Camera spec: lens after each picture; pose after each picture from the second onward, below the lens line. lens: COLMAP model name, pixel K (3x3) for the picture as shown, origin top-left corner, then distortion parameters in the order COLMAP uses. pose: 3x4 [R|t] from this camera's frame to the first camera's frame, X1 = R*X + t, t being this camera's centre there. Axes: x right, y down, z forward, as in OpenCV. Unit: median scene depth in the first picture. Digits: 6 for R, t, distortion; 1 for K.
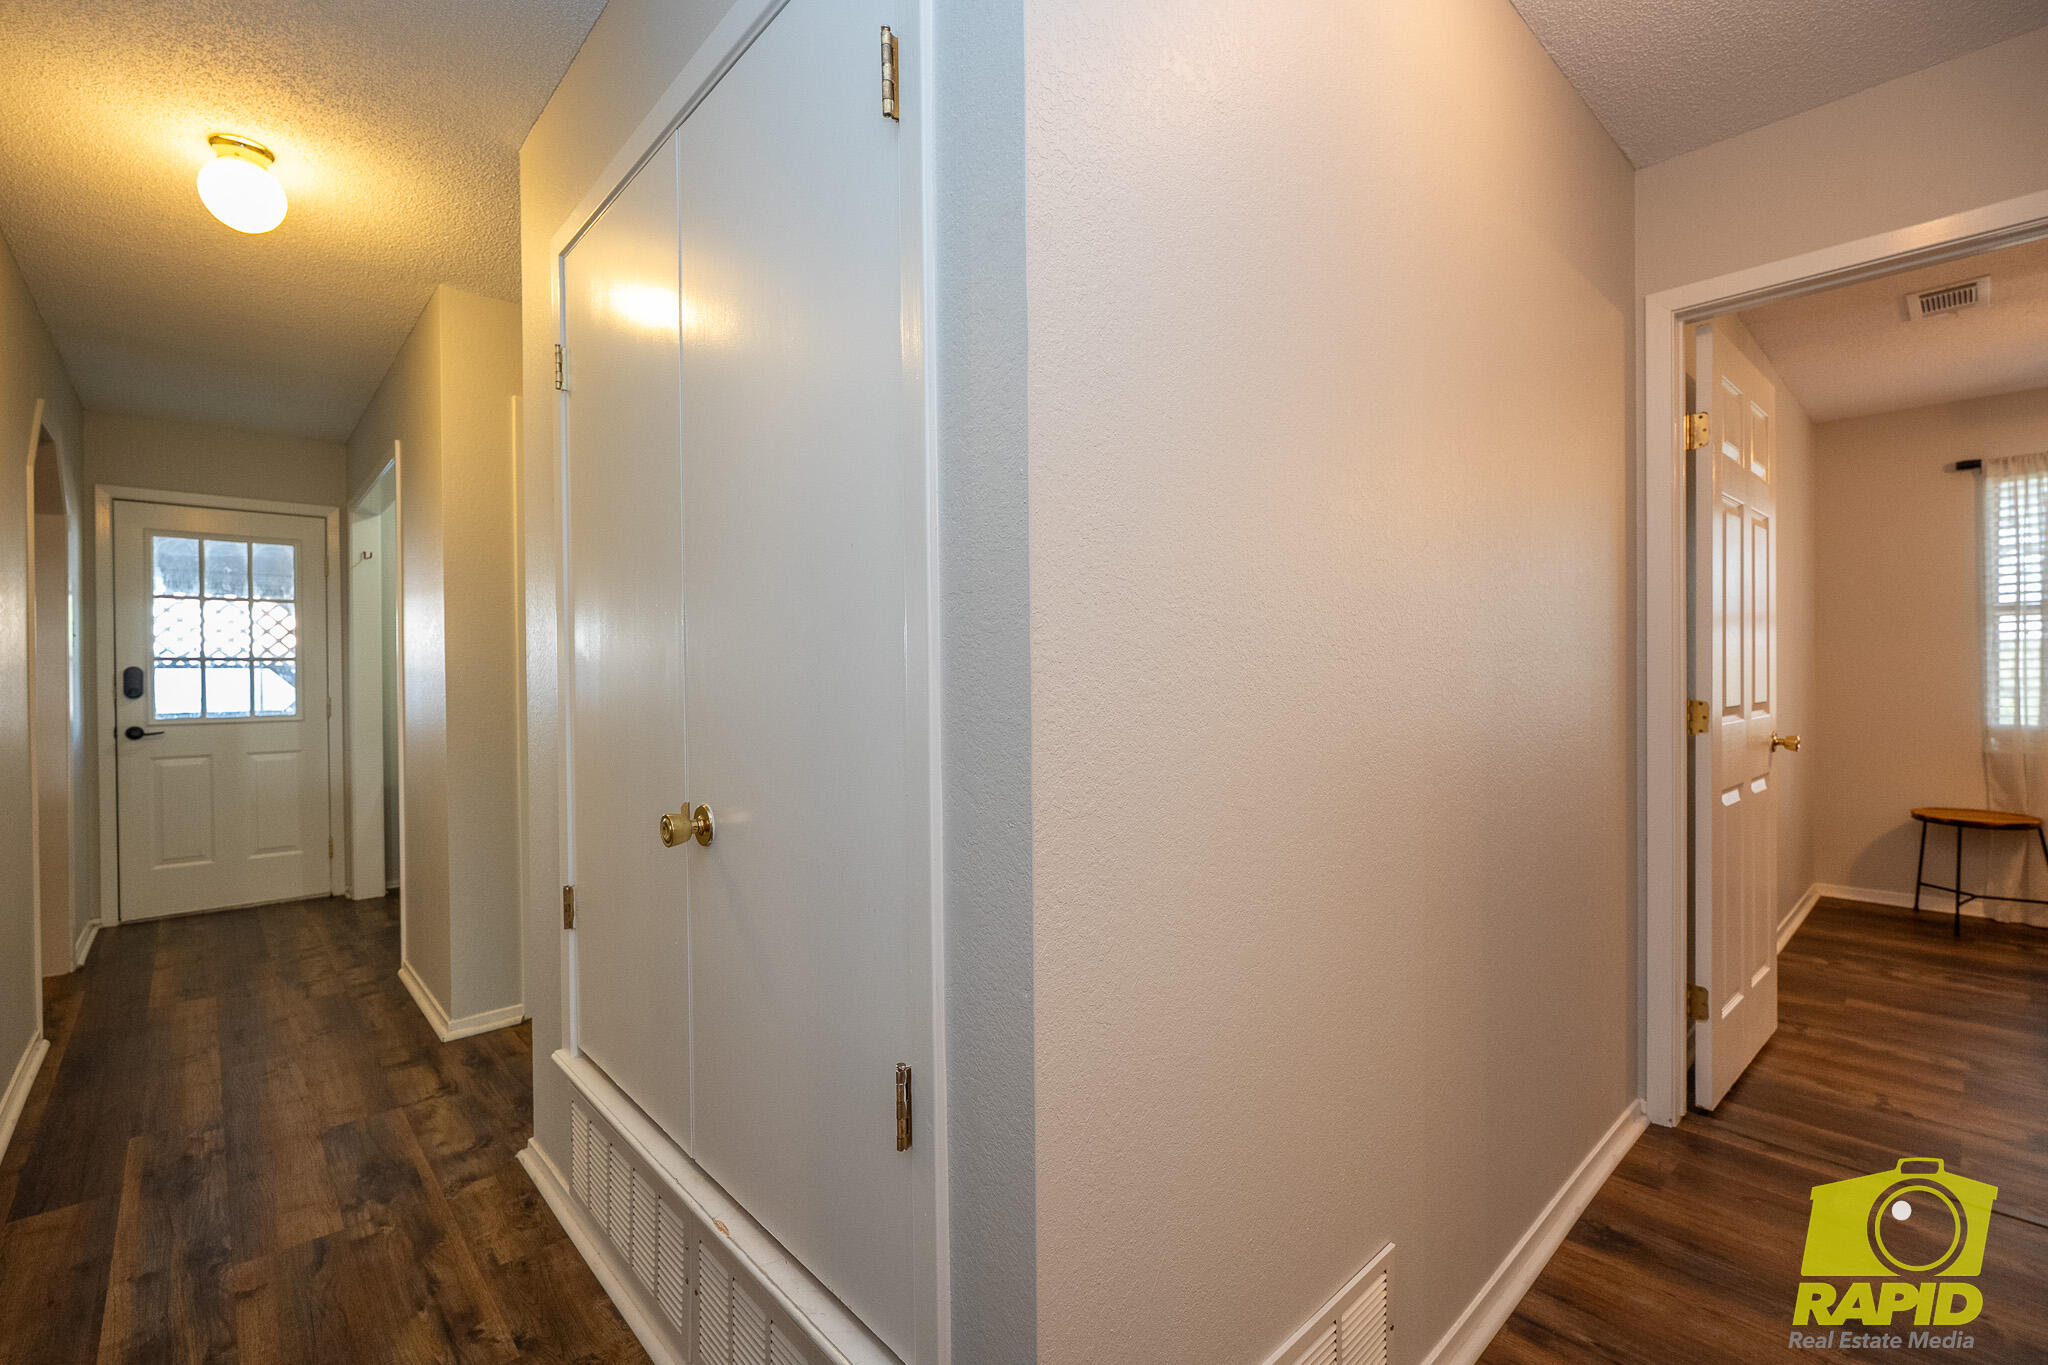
lens RADIAL K [[890.5, 0, 1024.4], [0, 890.5, 677.8], [0, 0, 1]] dist [-0.008638, -0.000108]
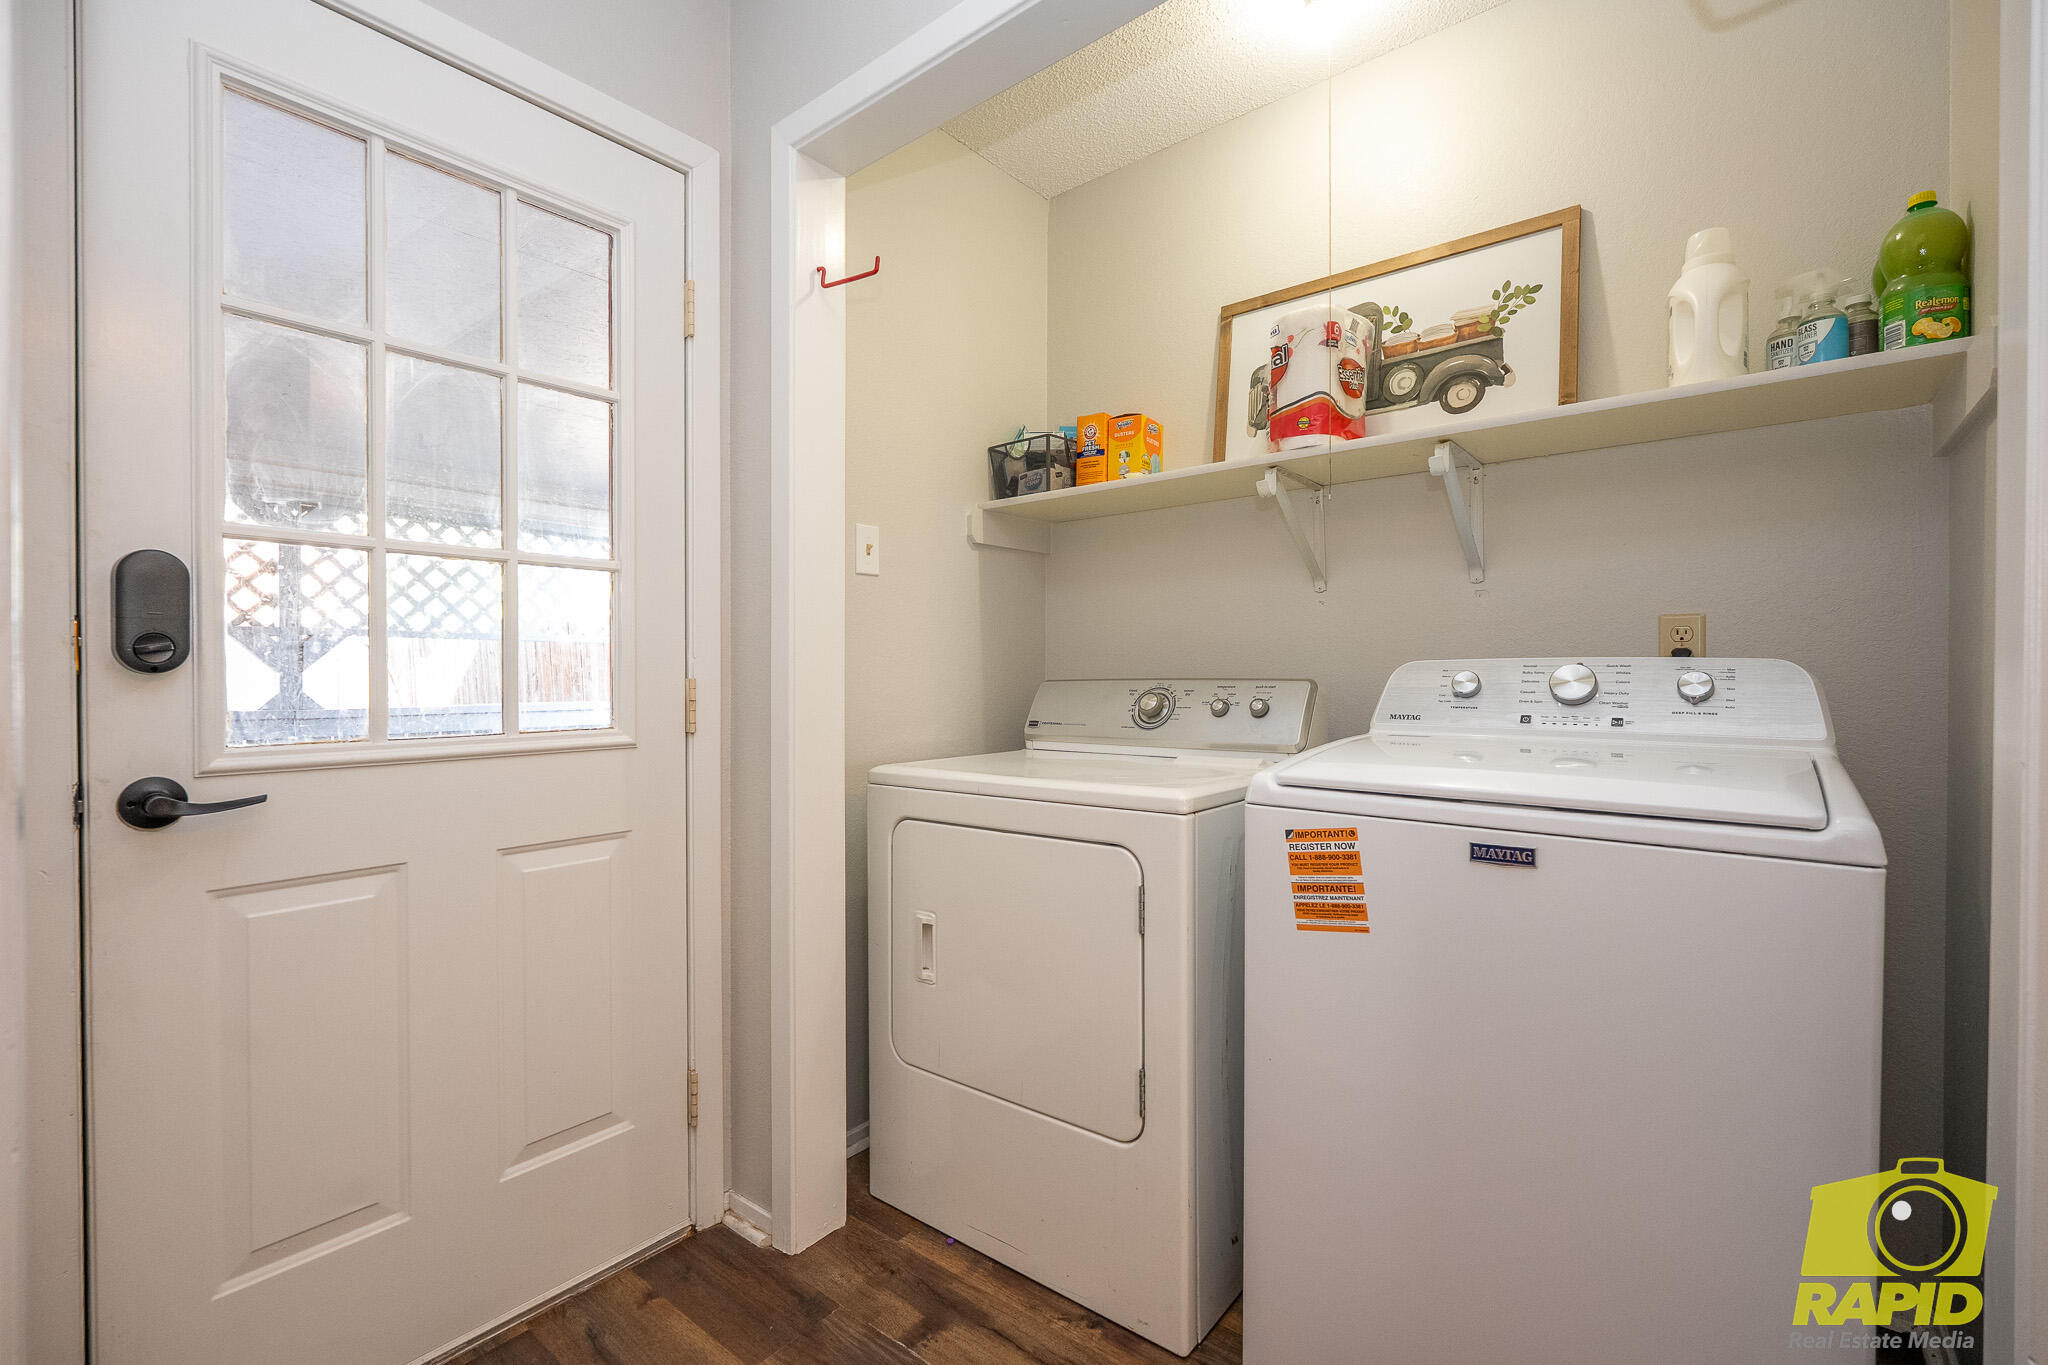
lens RADIAL K [[902.9, 0, 1018.6], [0, 902.9, 680.2], [0, 0, 1]] dist [-0.004855, 0.000282]
pose [[0.991101, 0.004384, 0.133043, -0.777413], [-0.004695, 0.999987, 0.002026, 0.023099], [-0.133032, -0.002632, 0.991108, 0.689130]]
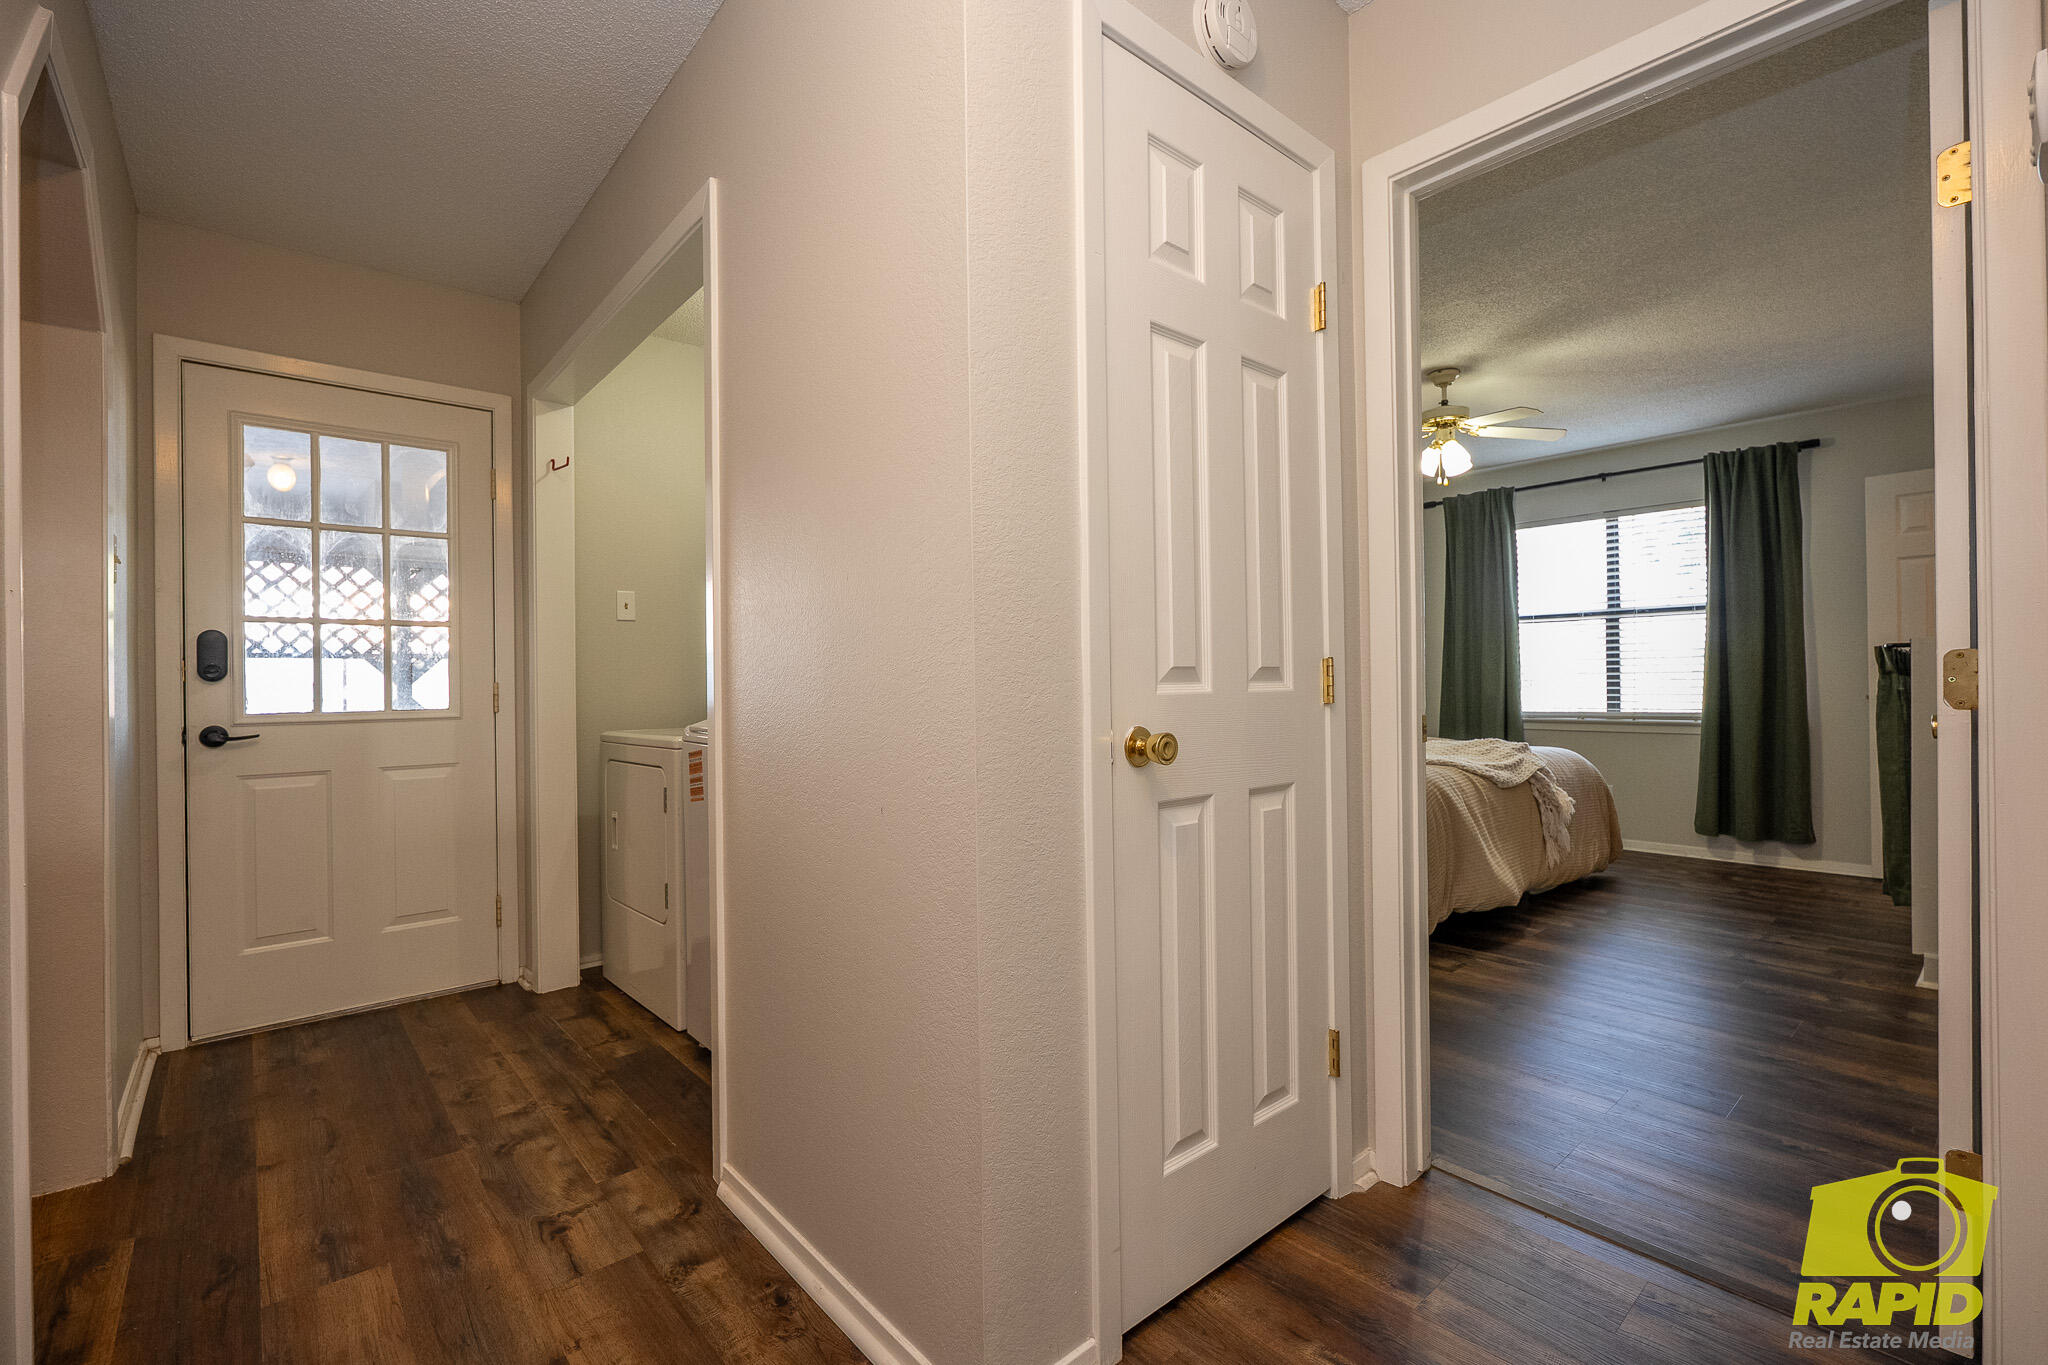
lens RADIAL K [[894.0, 0, 1021.7], [0, 894.0, 679.0], [0, 0, 1]] dist [-0.007020, 0.000017]
pose [[0.999372, -0.005328, -0.035037, -0.410048], [0.005033, 0.999951, -0.008514, 0.029402], [0.035081, 0.008332, 0.999350, 0.386809]]
